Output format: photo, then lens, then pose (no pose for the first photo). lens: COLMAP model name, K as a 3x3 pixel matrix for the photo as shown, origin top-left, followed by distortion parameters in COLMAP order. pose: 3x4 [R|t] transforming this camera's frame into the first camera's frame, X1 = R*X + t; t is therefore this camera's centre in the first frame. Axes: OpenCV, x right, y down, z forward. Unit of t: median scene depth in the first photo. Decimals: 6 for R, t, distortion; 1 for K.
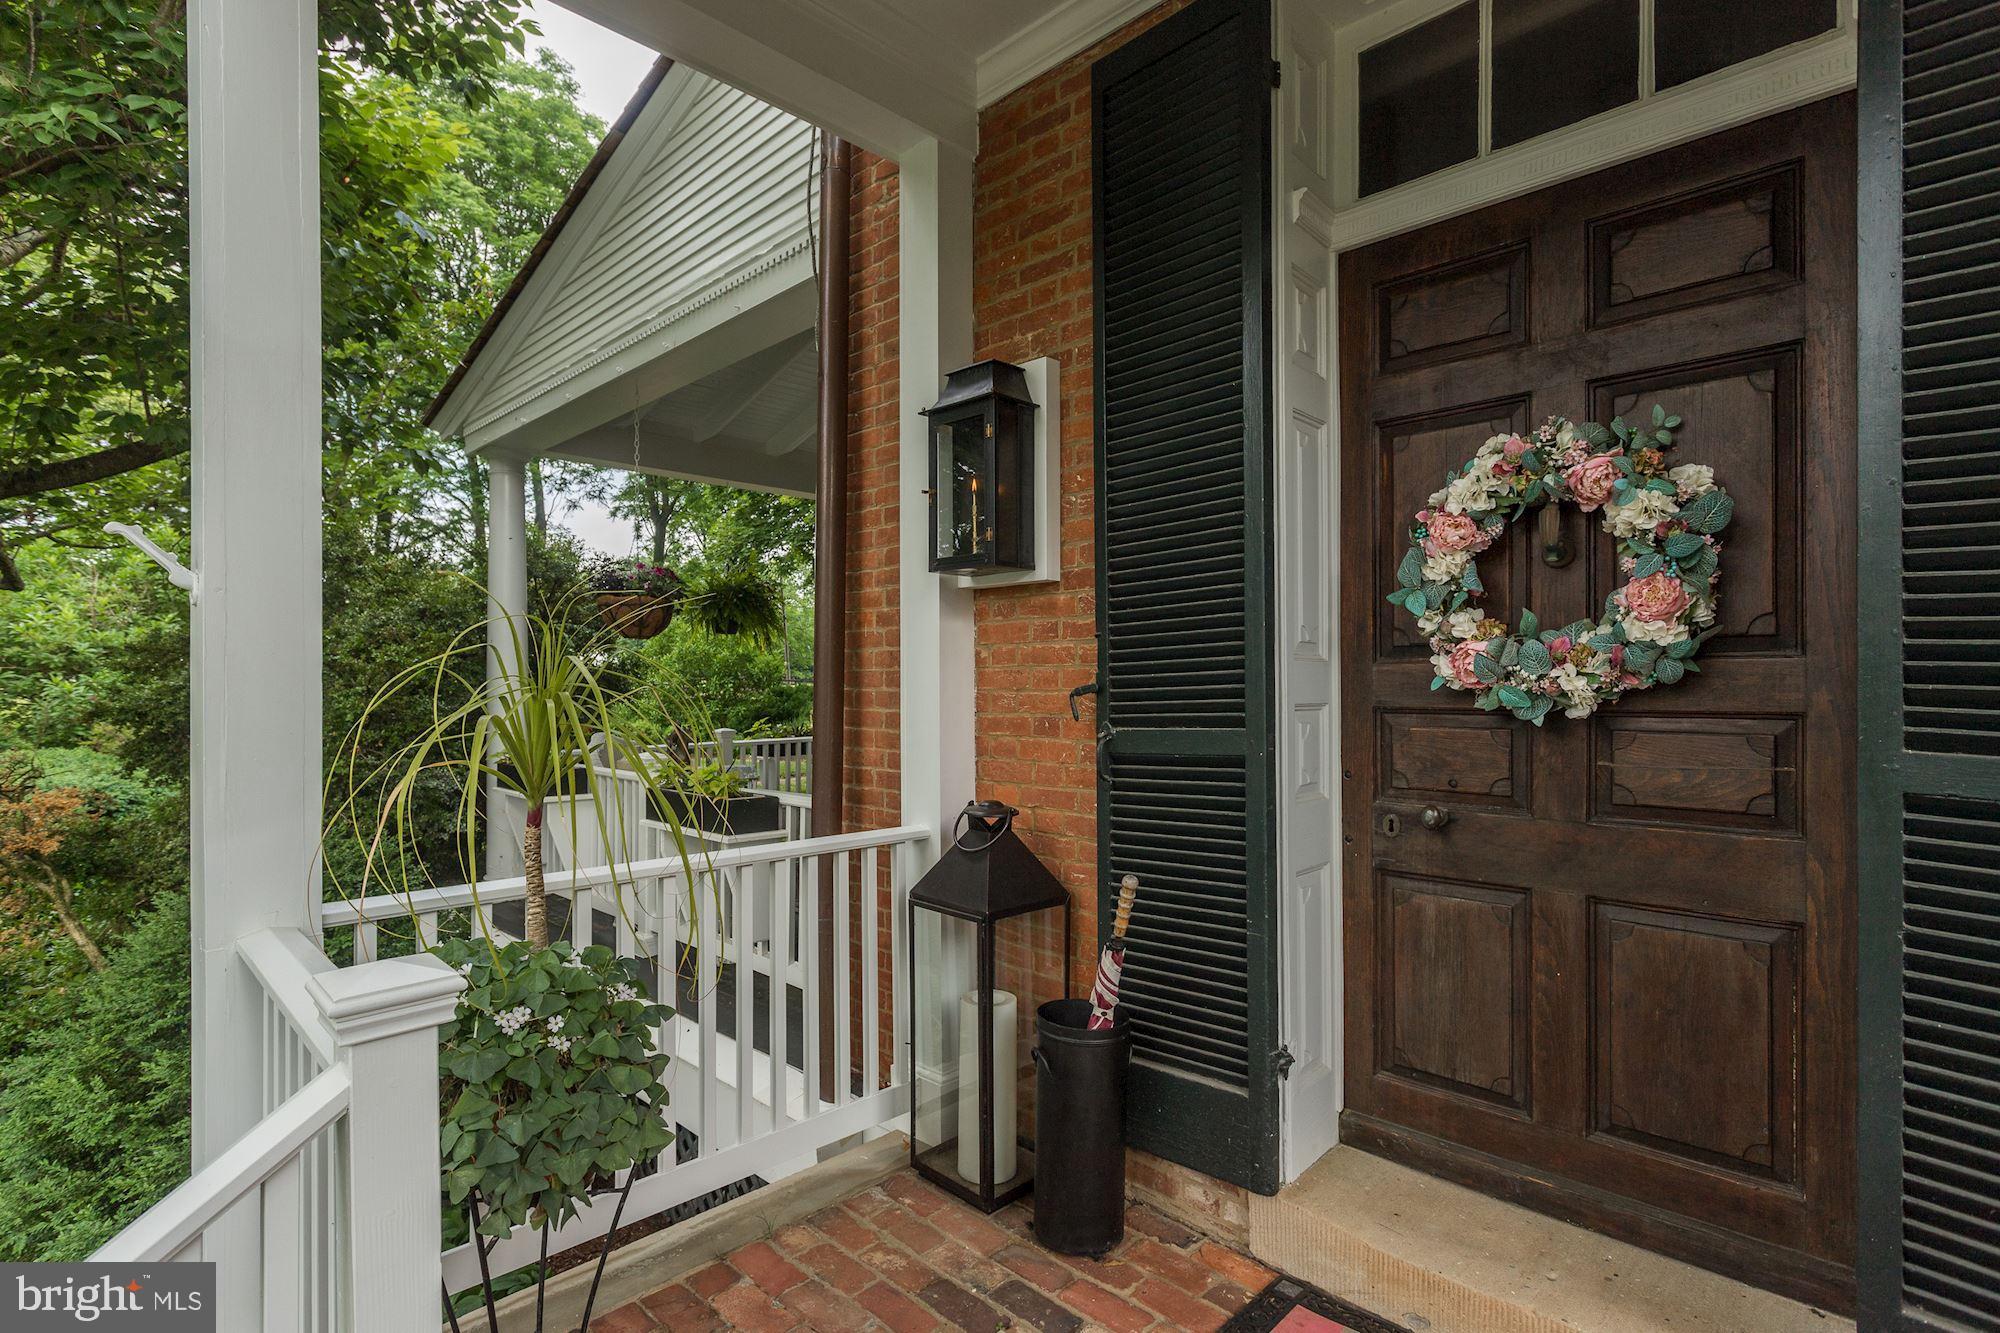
lens RADIAL K [[972.3, 0, 1001.2], [0, 972.3, 680.0], [0, 0, 1]] dist [0.000381, 0.000024]
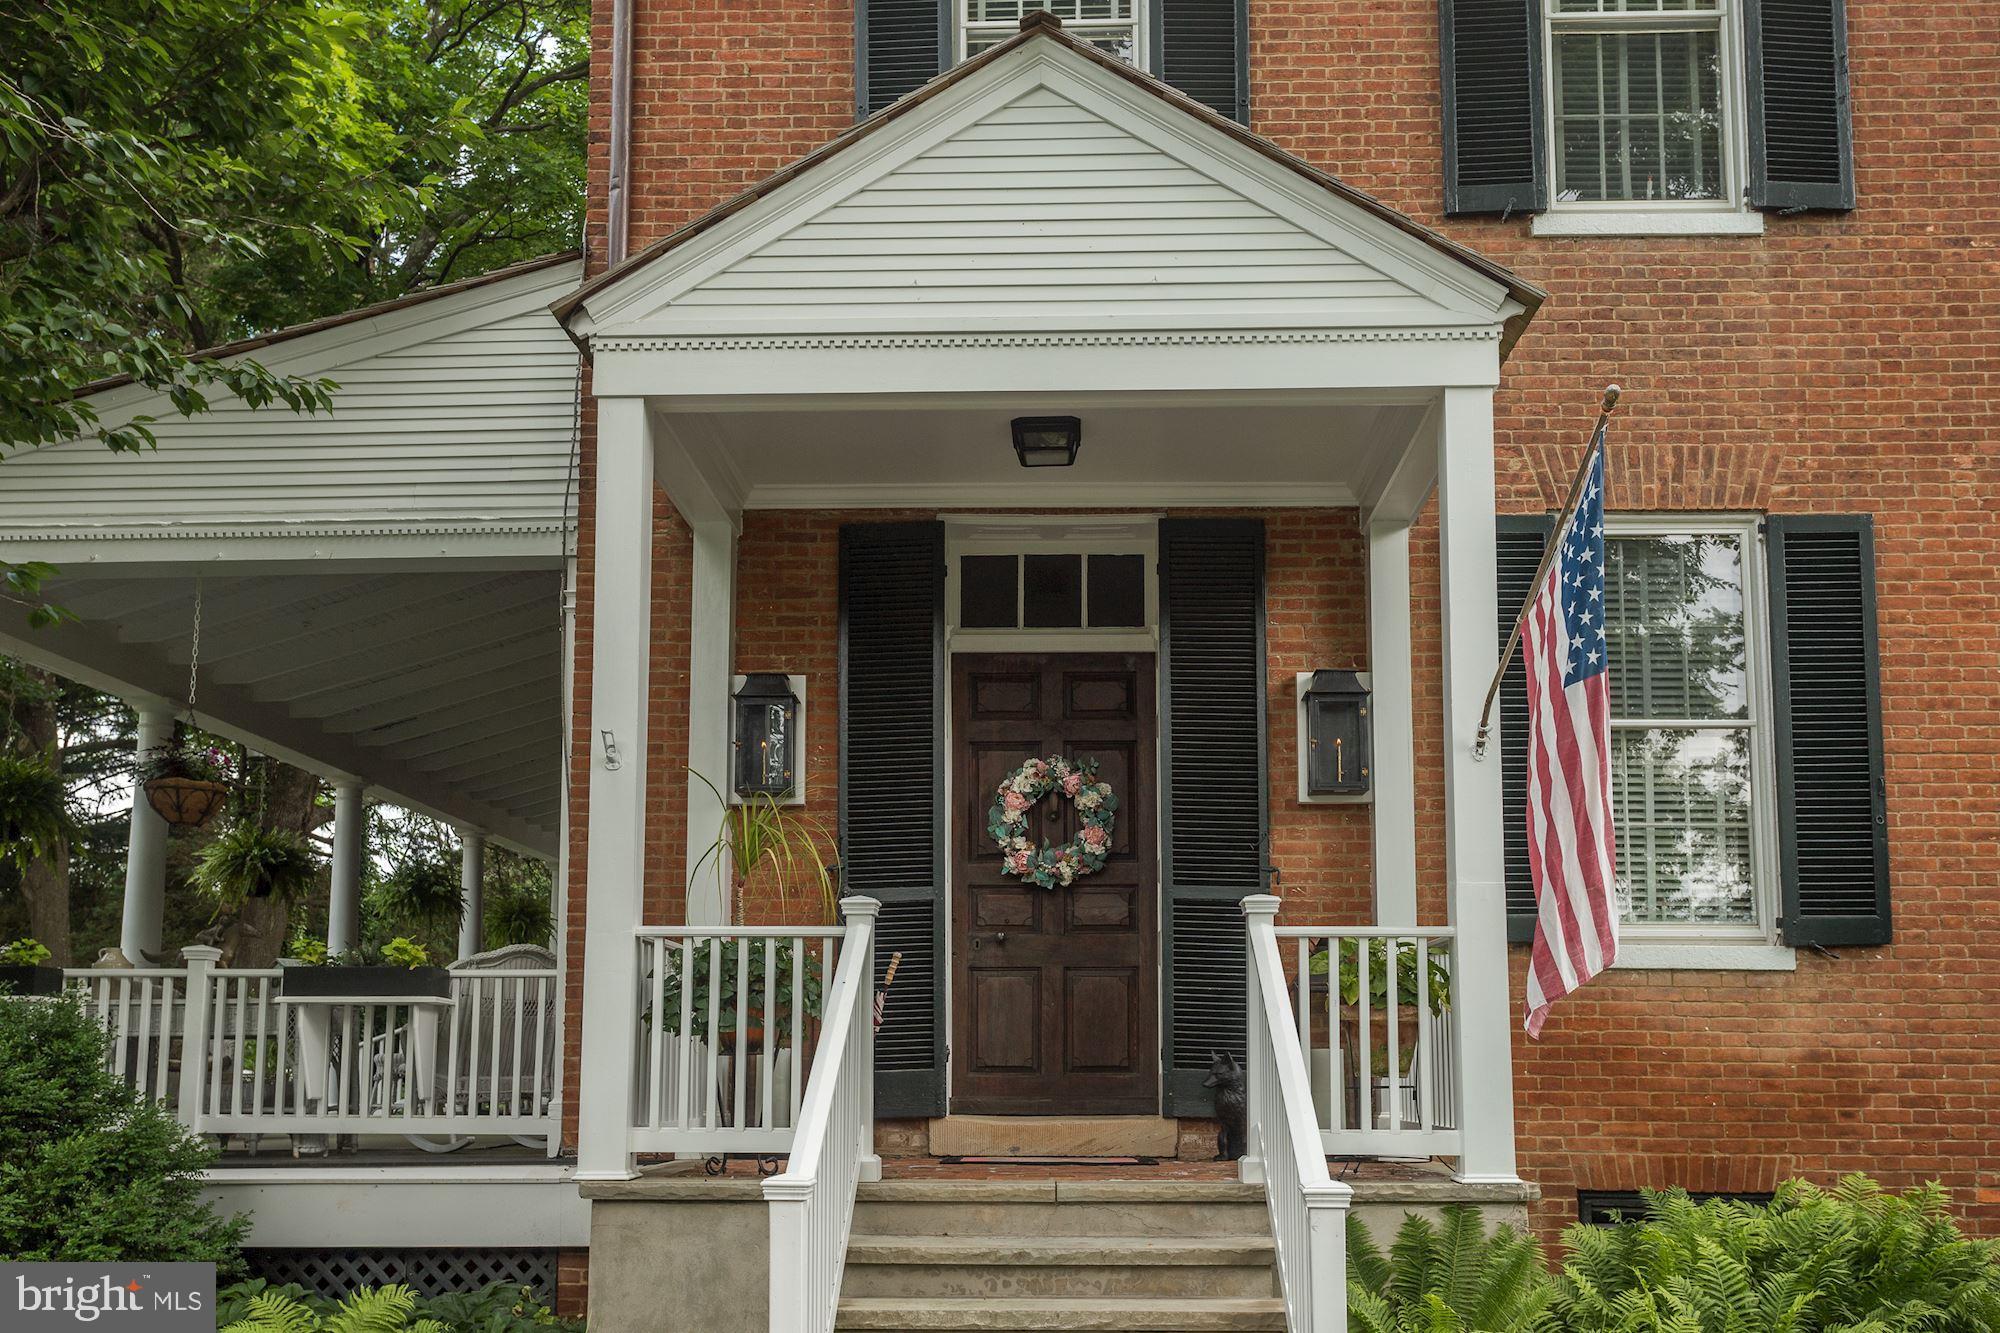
lens RADIAL K [[1809.1, 0, 1005.6], [0, 1809.1, 867.5], [0, 0, 1]] dist [0.018855, 0.005236]
pose [[0.741372, 0.080291, 0.666274, -2.214533], [-0.004276, 0.993362, -0.114950, 0.457429], [-0.671081, 0.082372, 0.736794, -1.931169]]
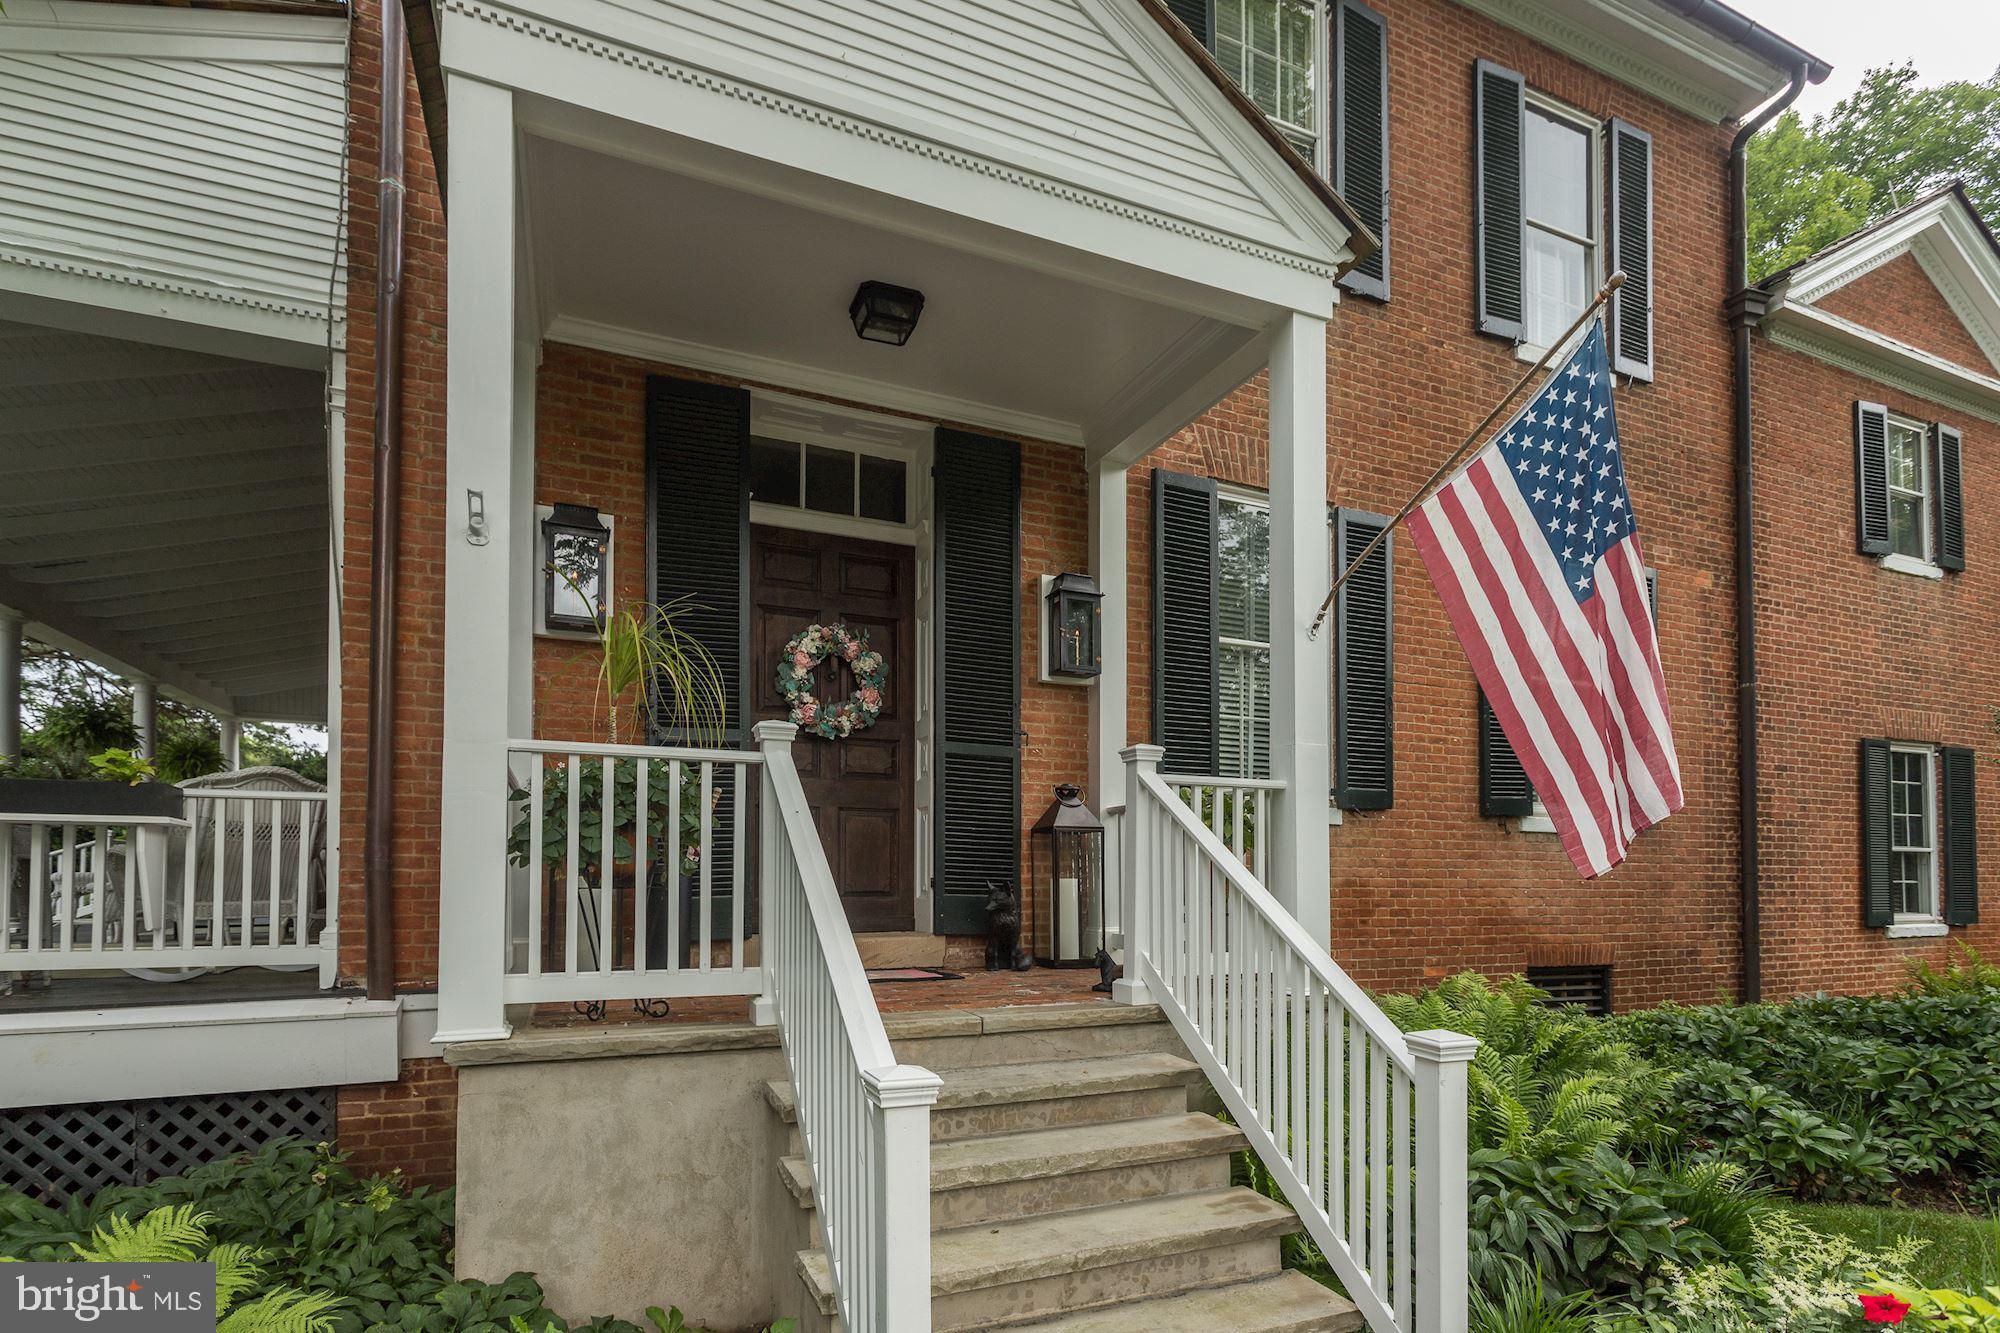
lens RADIAL K [[1005.1, 0, 1002.5], [0, 1005.1, 858.0], [0, 0, 1]] dist [0.001253, 0.001599]
pose [[0.382388, 0.024281, 0.923683, -1.675270], [-0.004754, 0.999693, -0.024311, 0.408252], [-0.923990, 0.004905, 0.382386, -0.433313]]
